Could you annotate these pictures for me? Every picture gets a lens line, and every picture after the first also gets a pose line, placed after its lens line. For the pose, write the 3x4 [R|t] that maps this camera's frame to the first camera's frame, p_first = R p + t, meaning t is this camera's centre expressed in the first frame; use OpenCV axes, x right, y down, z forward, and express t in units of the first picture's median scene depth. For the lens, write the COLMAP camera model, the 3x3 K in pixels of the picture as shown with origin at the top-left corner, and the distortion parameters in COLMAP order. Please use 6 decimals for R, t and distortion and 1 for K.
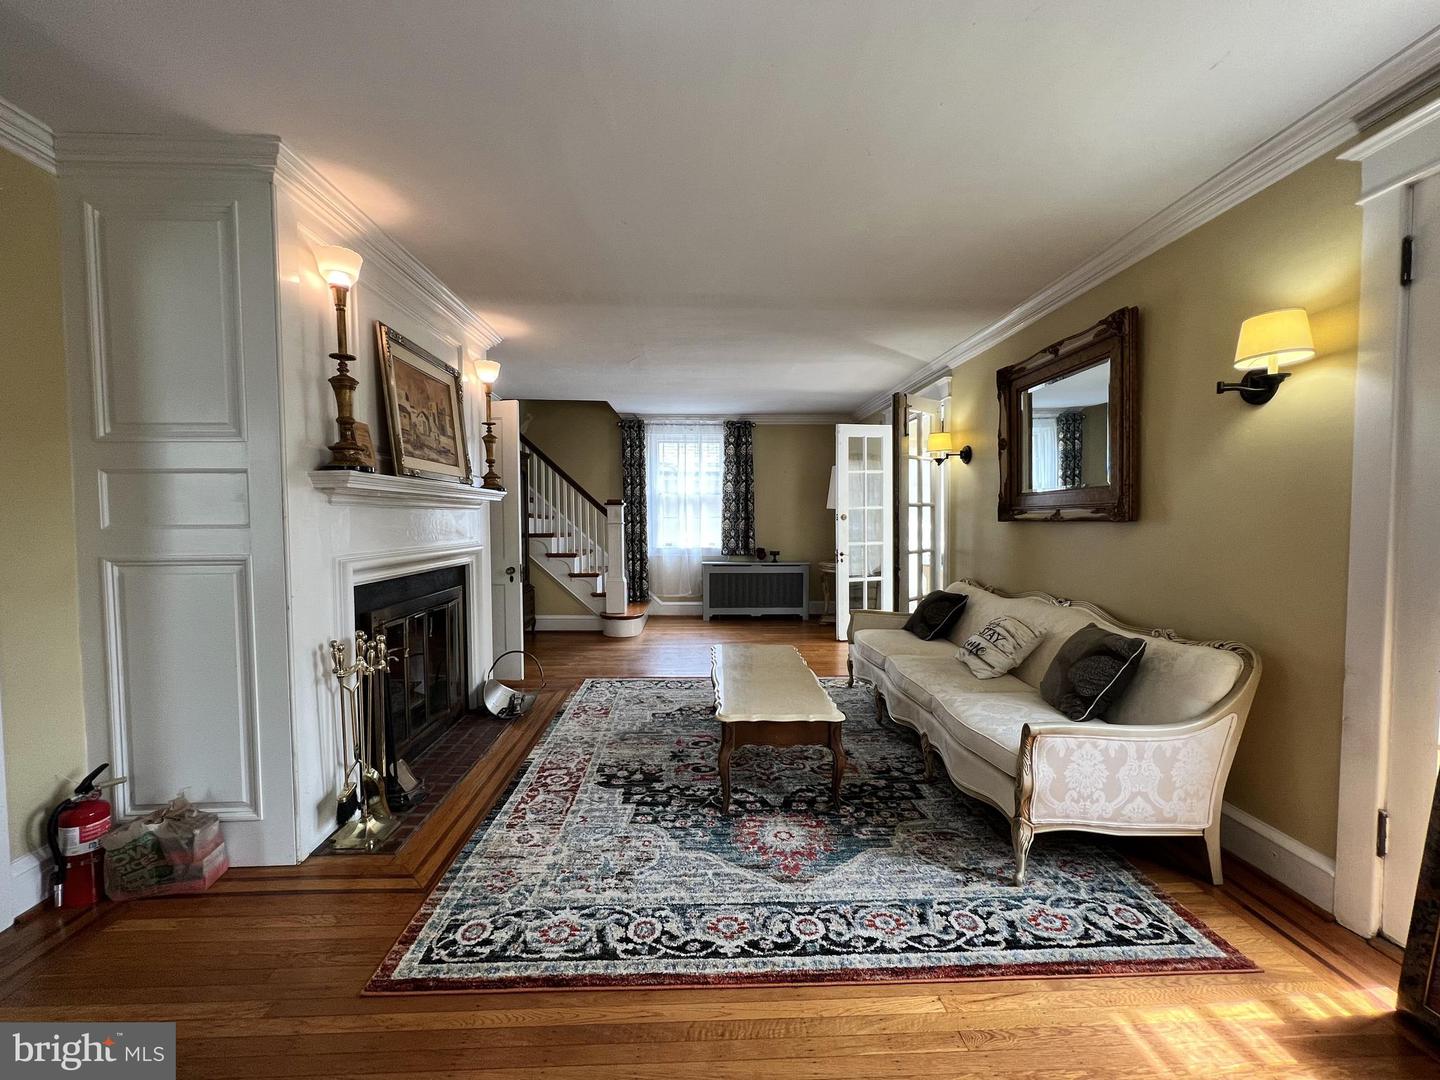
lens RADIAL K [[575.5, 0, 717.7], [0, 575.5, 539.8], [0, 0, 1]] dist [-0.002649, 0.000294]
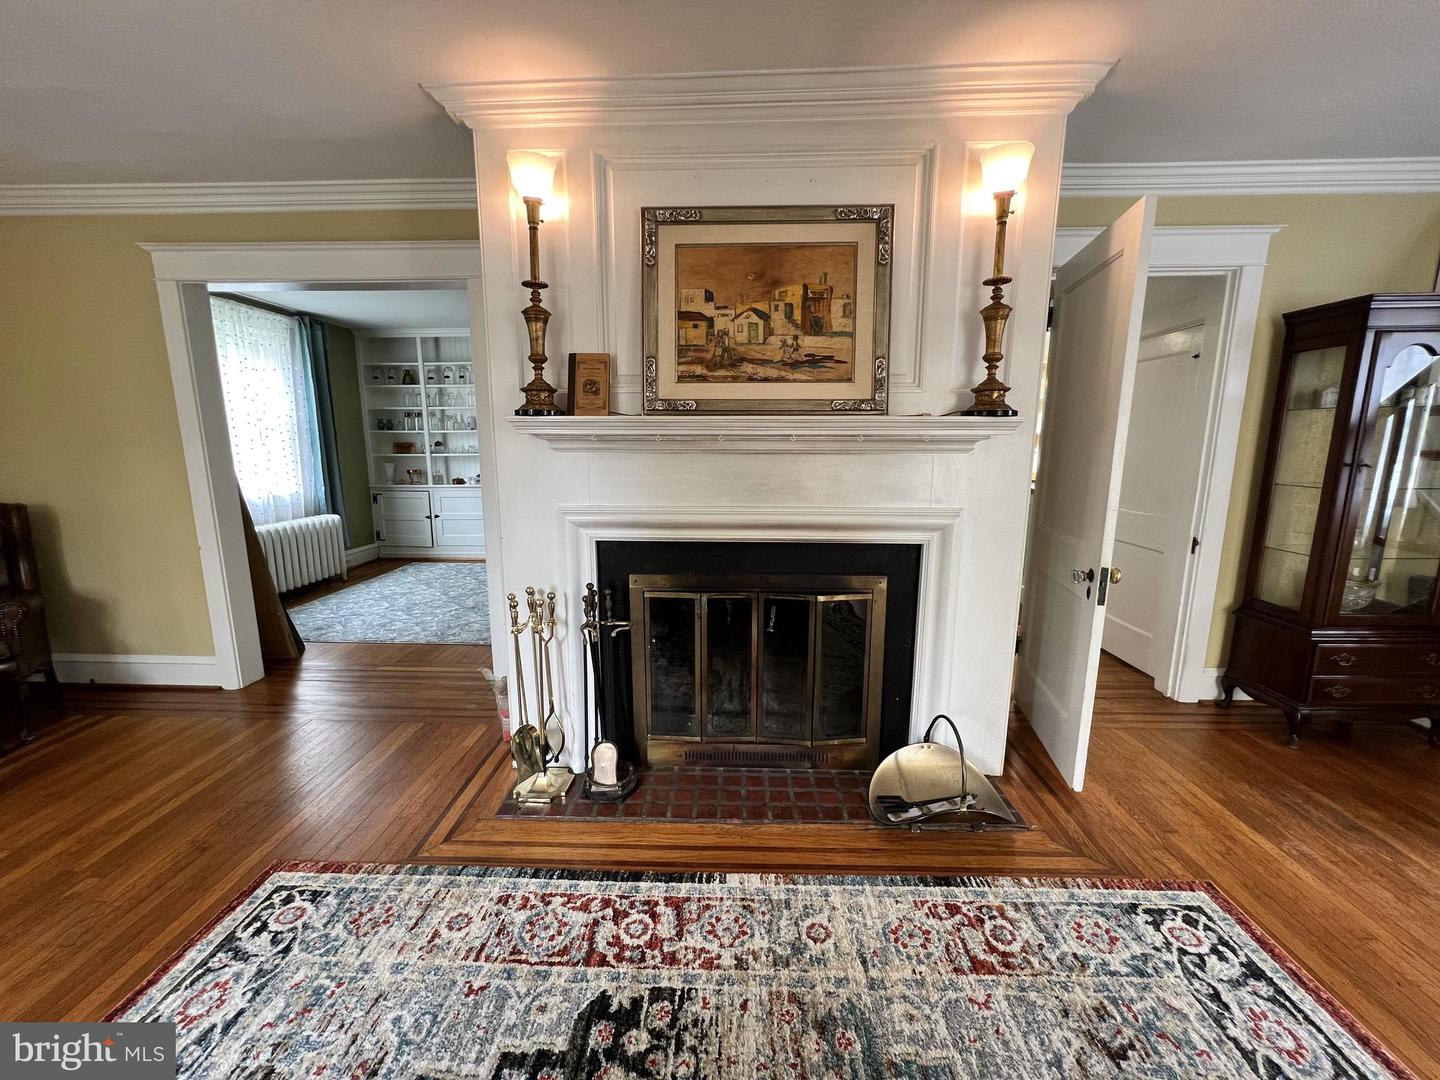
lens RADIAL K [[575.5, 0, 717.7], [0, 575.5, 539.8], [0, 0, 1]] dist [-0.002649, 0.000294]
pose [[-0.073117, 0.177852, -0.981337, 0.215309], [-0.040498, 0.982630, 0.181103, -0.081181], [0.996501, 0.052984, -0.064644, 1.075463]]
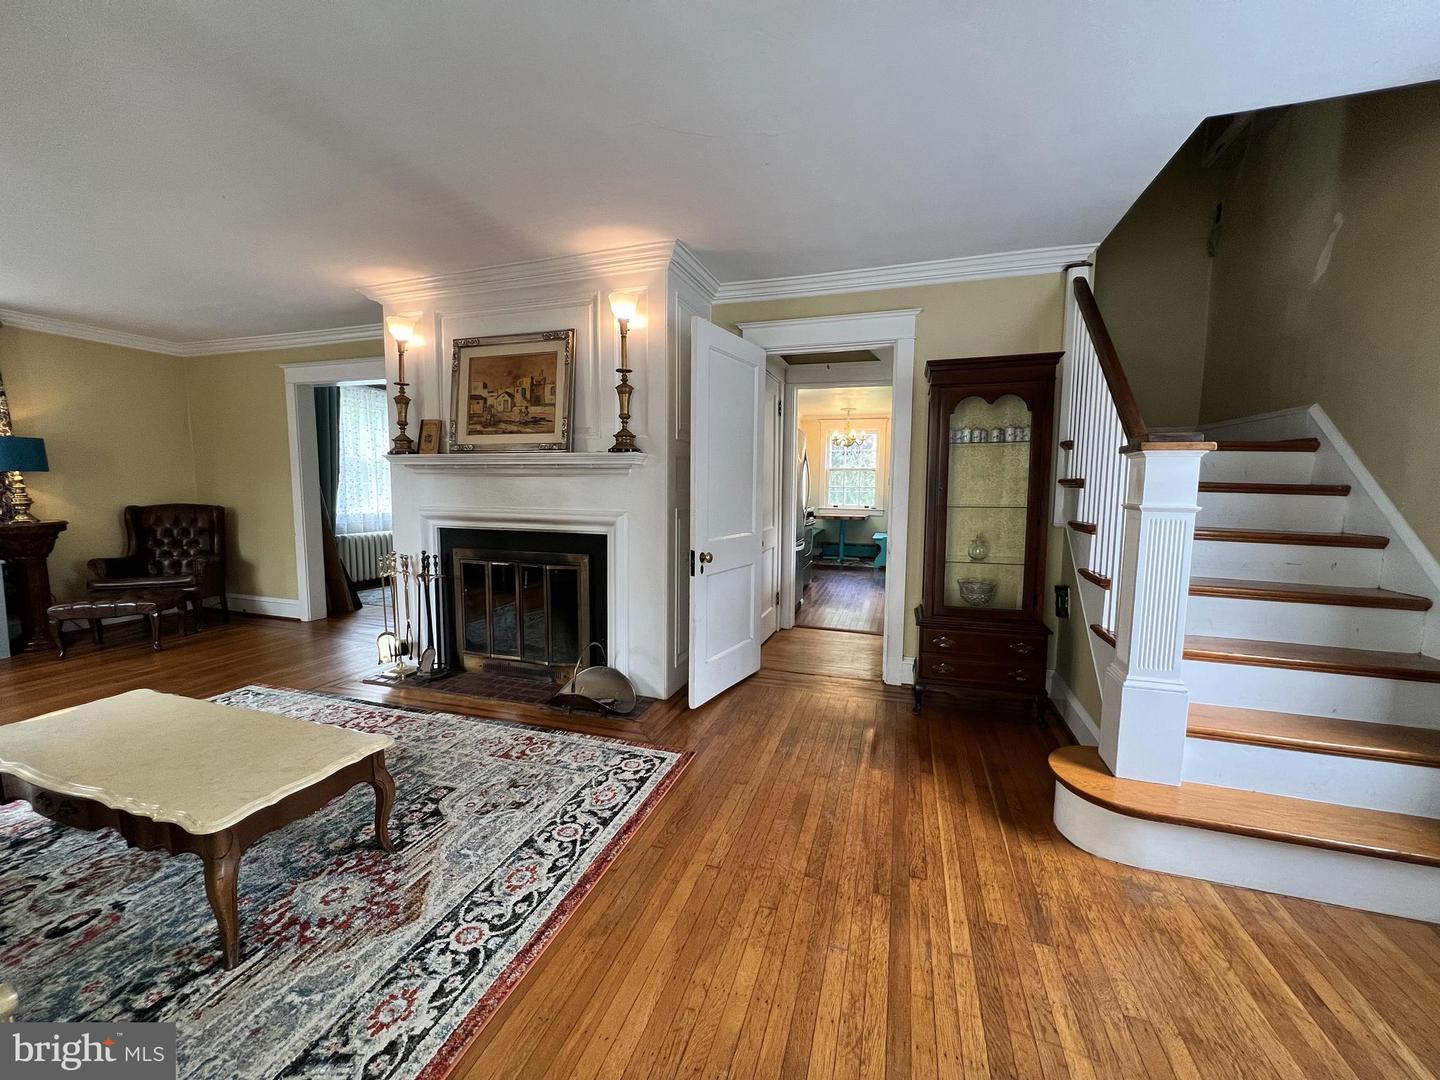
lens RADIAL K [[575.5, 0, 717.7], [0, 575.5, 539.8], [0, 0, 1]] dist [-0.002649, 0.000294]
pose [[-0.349950, 0.089788, -0.932455, 0.472885], [-0.043848, 0.992735, 0.112049, -0.079980], [0.935741, 0.080098, -0.343471, 1.927525]]
